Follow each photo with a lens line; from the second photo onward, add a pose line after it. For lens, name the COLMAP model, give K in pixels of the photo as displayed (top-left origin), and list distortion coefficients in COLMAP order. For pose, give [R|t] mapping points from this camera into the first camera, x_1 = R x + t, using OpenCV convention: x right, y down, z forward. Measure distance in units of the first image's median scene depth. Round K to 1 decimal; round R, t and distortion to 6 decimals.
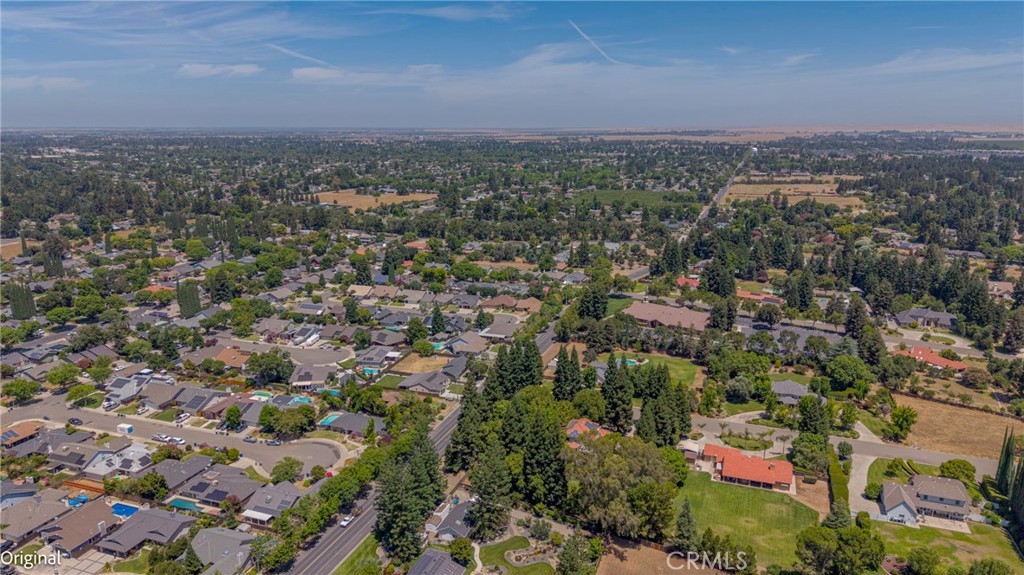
lens RADIAL K [[684.6, 0, 512.3], [0, 684.6, 292.3], [0, 0, 1]] dist [0.047066, -0.060068]
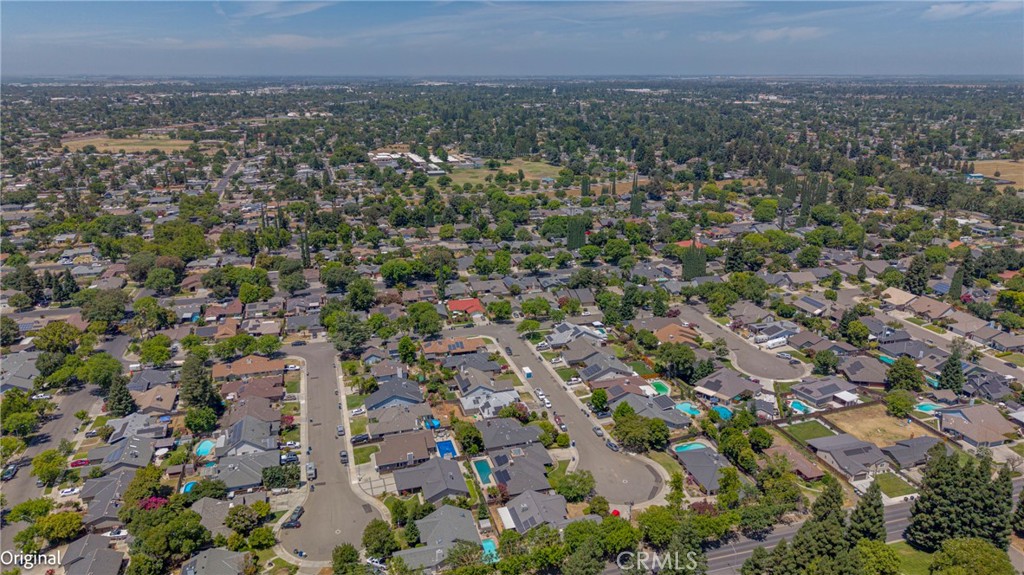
lens RADIAL K [[684.6, 0, 512.3], [0, 684.6, 292.3], [0, 0, 1]] dist [0.047066, -0.060068]
pose [[0.585632, 0.246134, -0.772304, 0.158108], [-0.190967, 0.967859, 0.163649, -0.068972], [0.787760, 0.051646, 0.613813, 0.265432]]
